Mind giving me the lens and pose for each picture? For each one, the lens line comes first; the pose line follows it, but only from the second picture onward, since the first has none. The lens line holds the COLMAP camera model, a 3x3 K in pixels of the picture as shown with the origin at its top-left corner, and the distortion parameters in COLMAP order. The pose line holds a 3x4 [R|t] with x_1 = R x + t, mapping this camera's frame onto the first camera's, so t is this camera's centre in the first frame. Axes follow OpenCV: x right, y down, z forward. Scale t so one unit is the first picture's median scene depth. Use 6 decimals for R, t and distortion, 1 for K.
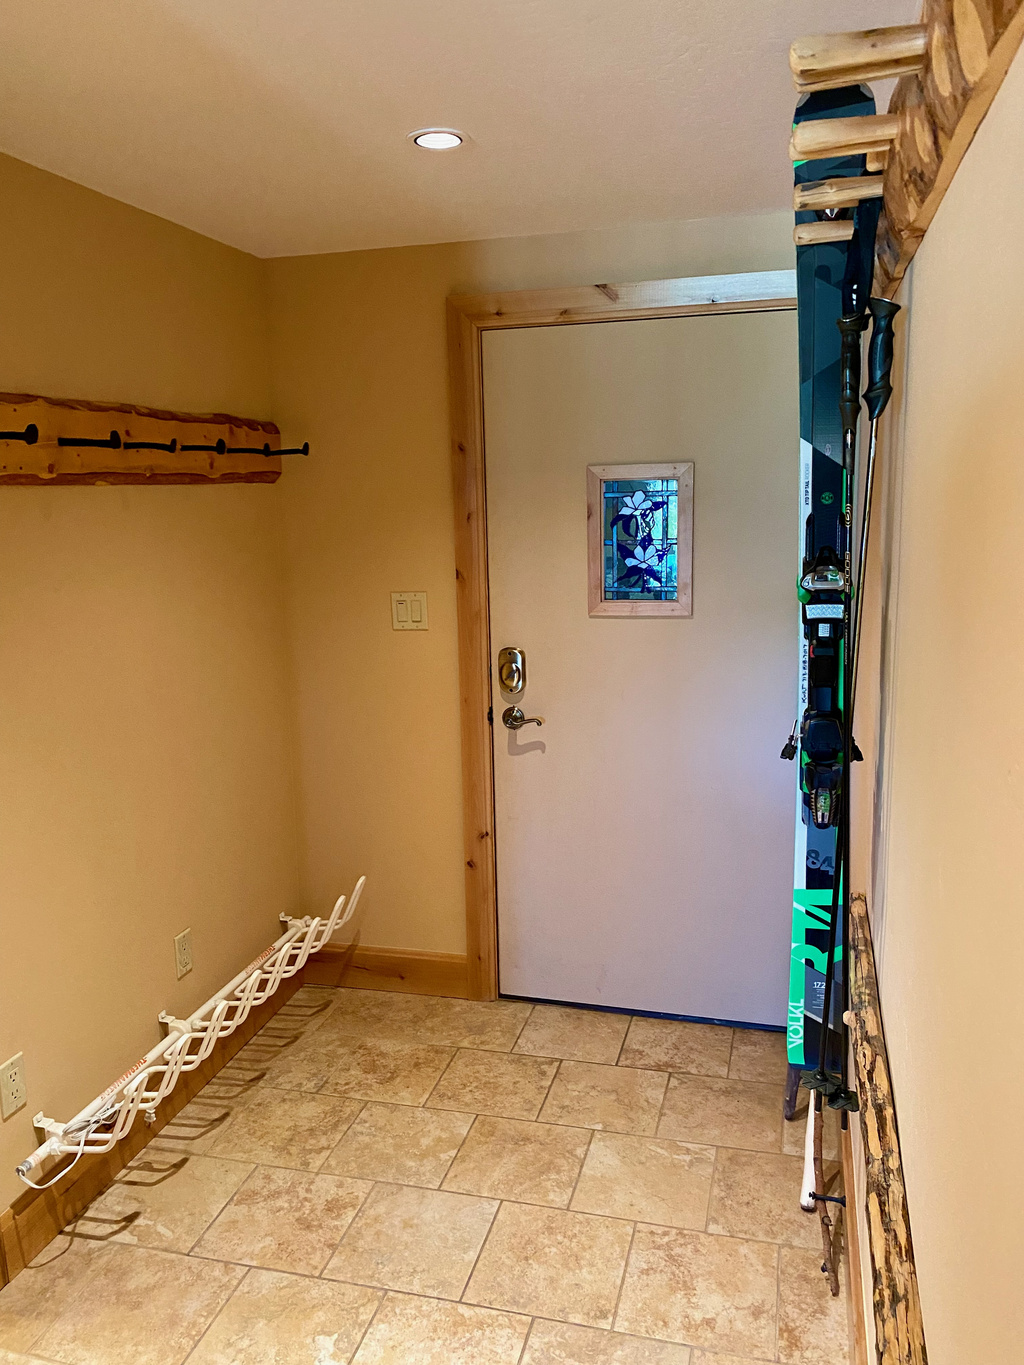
lens RADIAL K [[1050.2, 0, 512.0], [0, 1050.2, 682.5], [0, 0, 1]] dist [-0.000133, -0.000735]
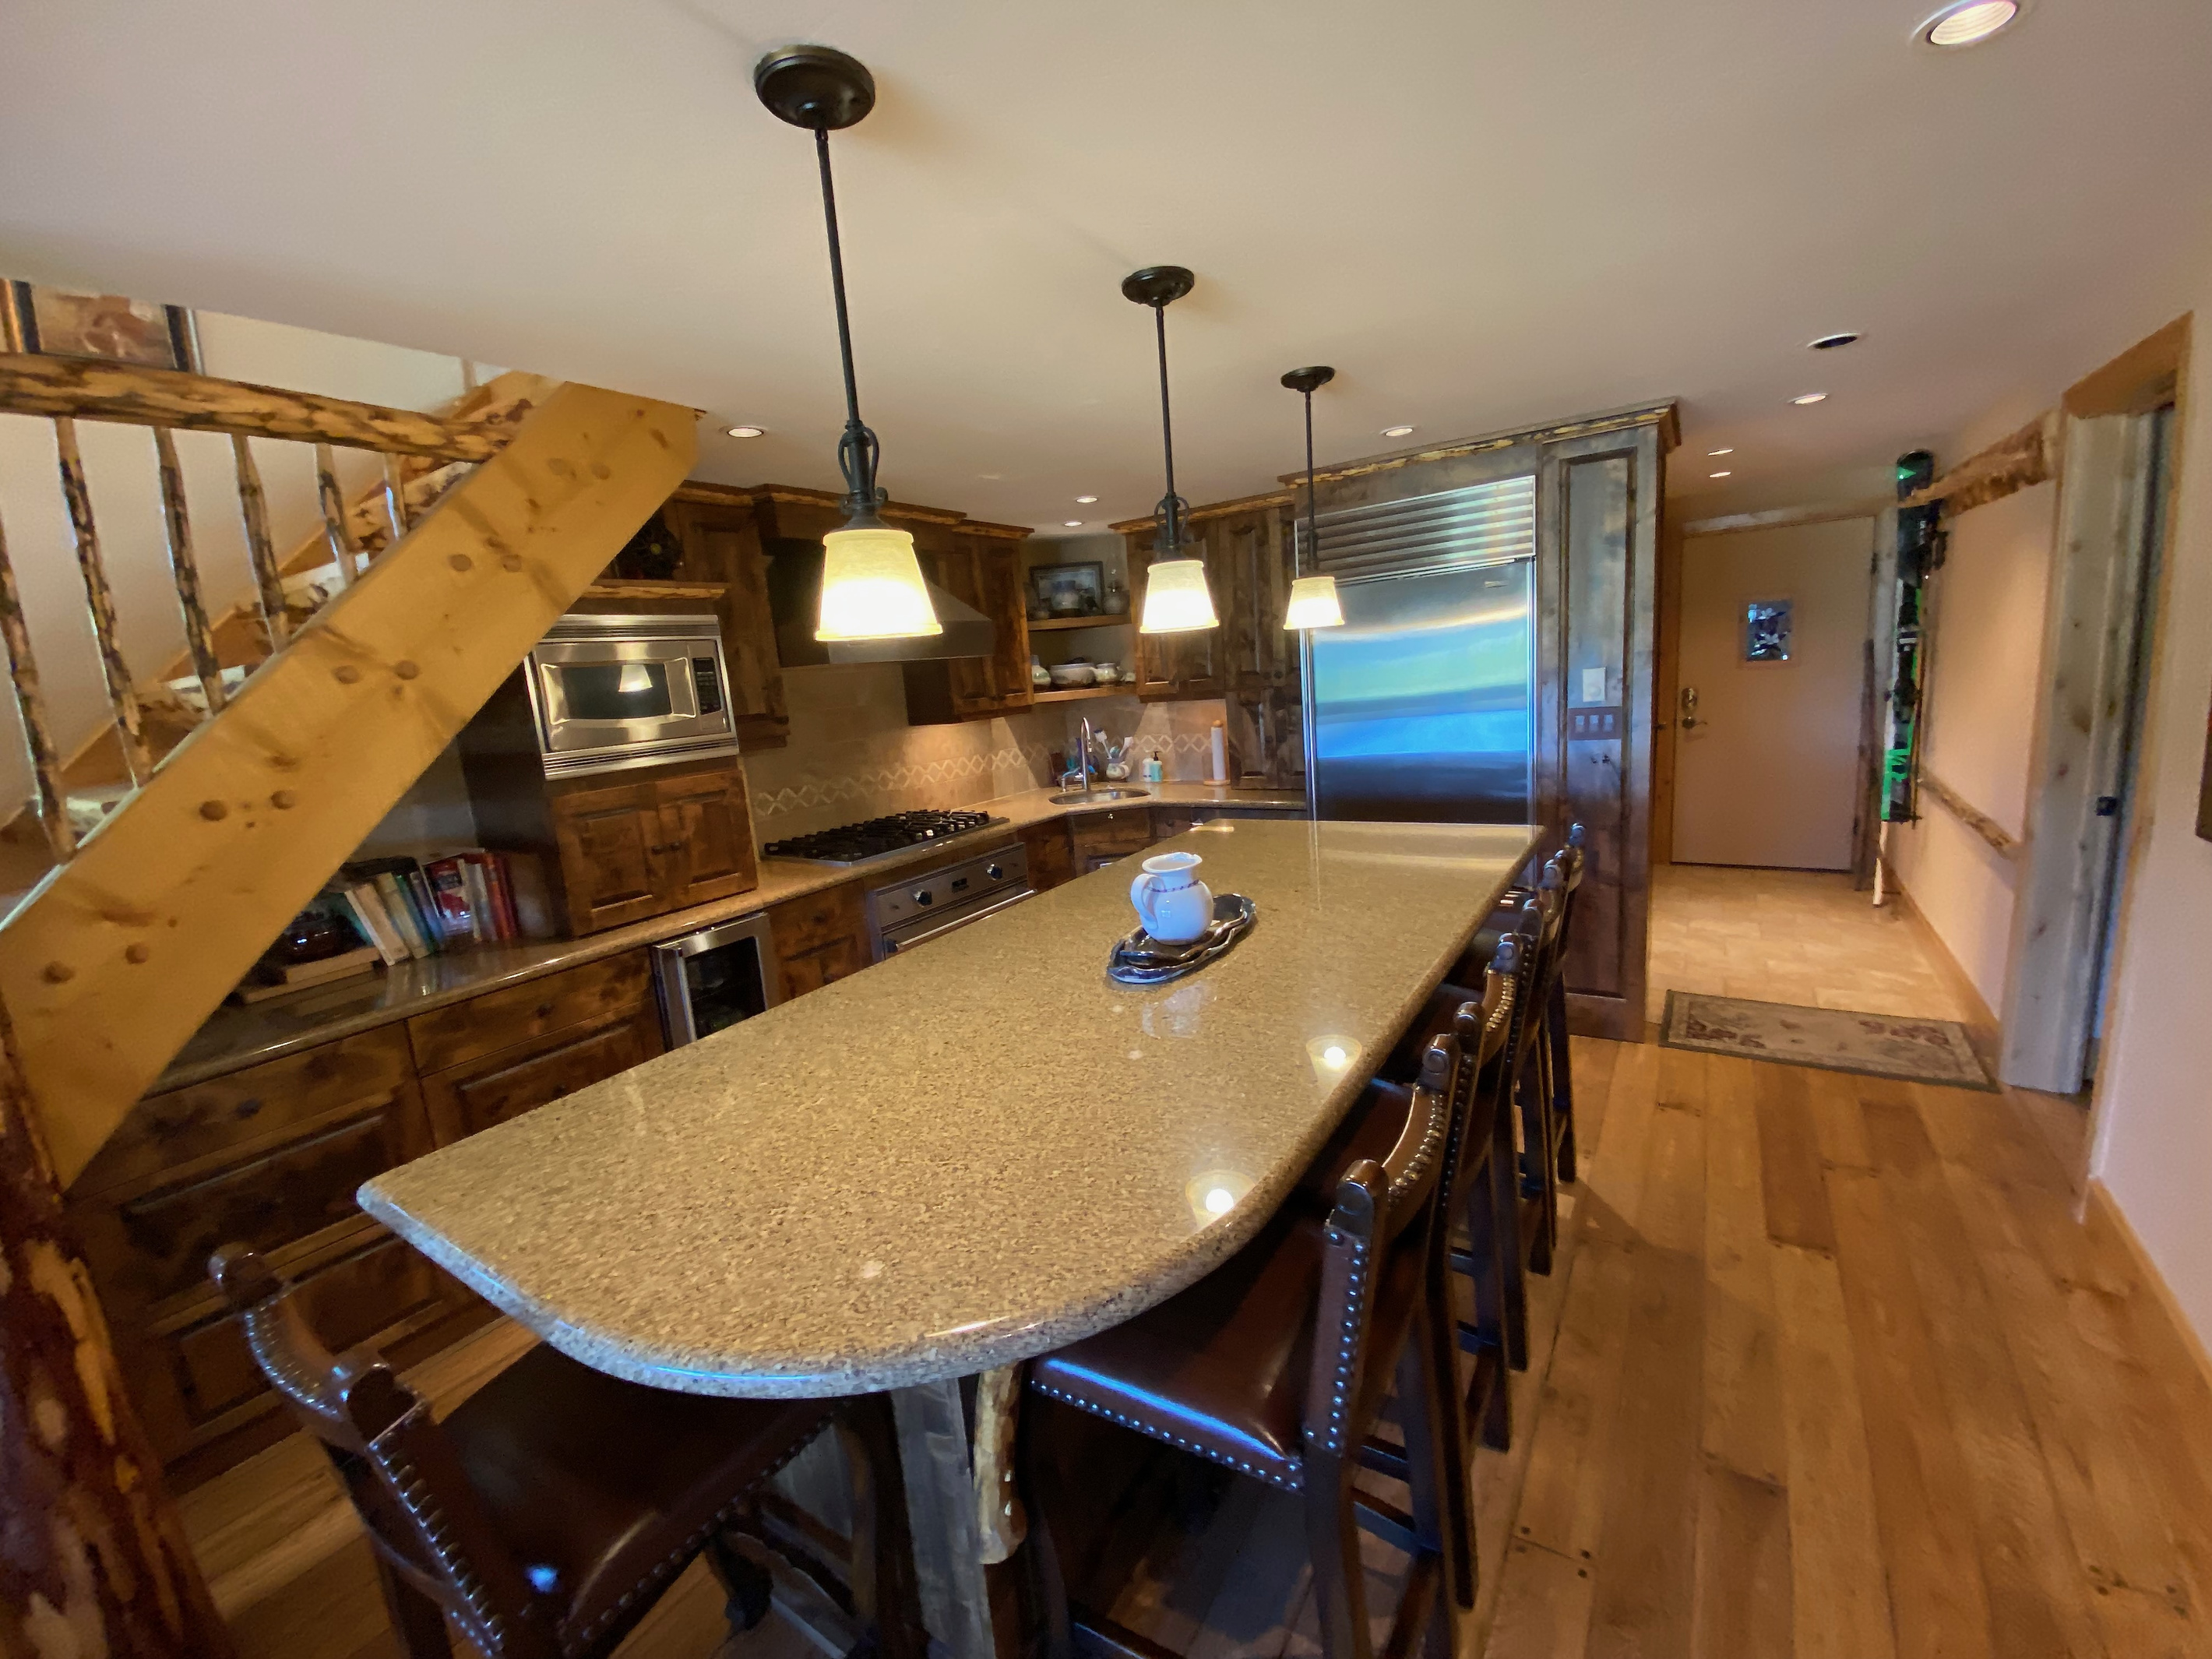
lens RADIAL K [[900.7, 0, 1102.1], [0, 900.7, 838.3], [0, 0, 1]] dist [0.018217, -0.013687]
pose [[0.947458, 0.002916, -0.319866, -0.915851], [0.004891, 0.999710, 0.023600, 0.373212], [0.319842, -0.023925, 0.947169, -1.881437]]
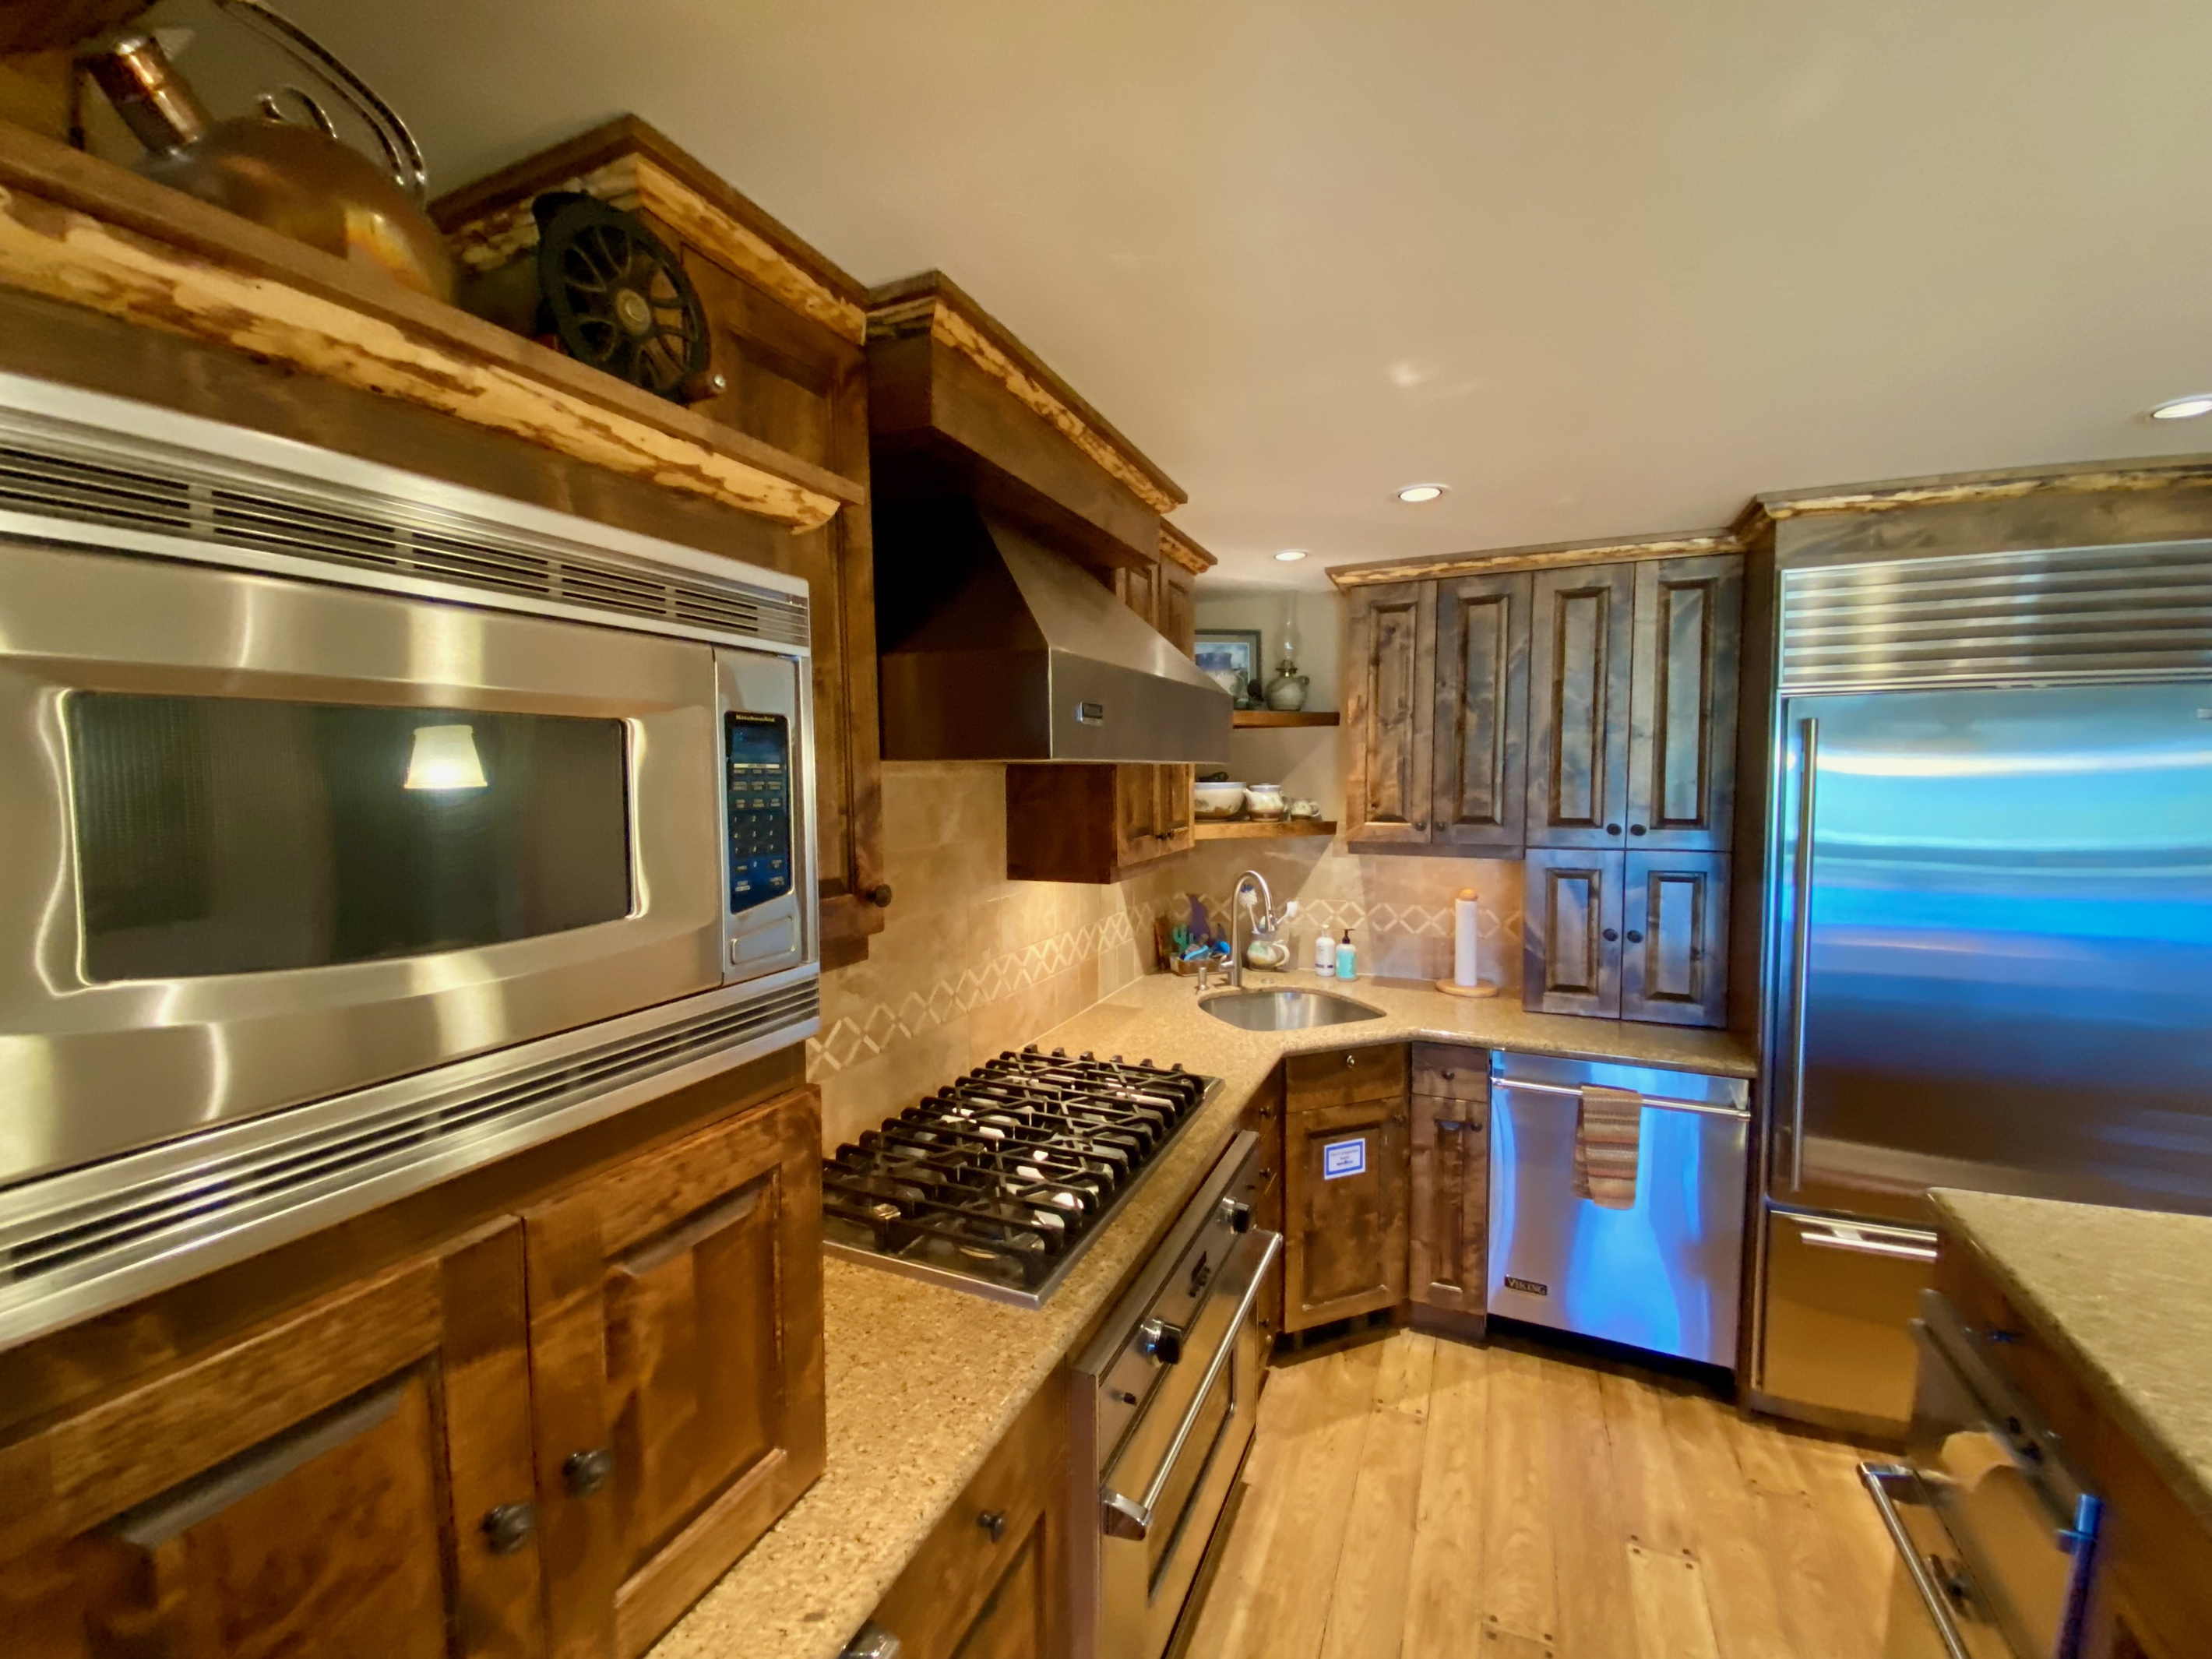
lens RADIAL K [[901.1, 0, 1106.0], [0, 901.1, 829.5], [0, 0, 1]] dist [0.048609, -0.037961]
pose [[0.990448, 0.024190, -0.135748, -1.830301], [-0.038649, 0.993730, -0.104913, 0.191483], [0.132359, 0.109158, 0.985173, -1.036122]]
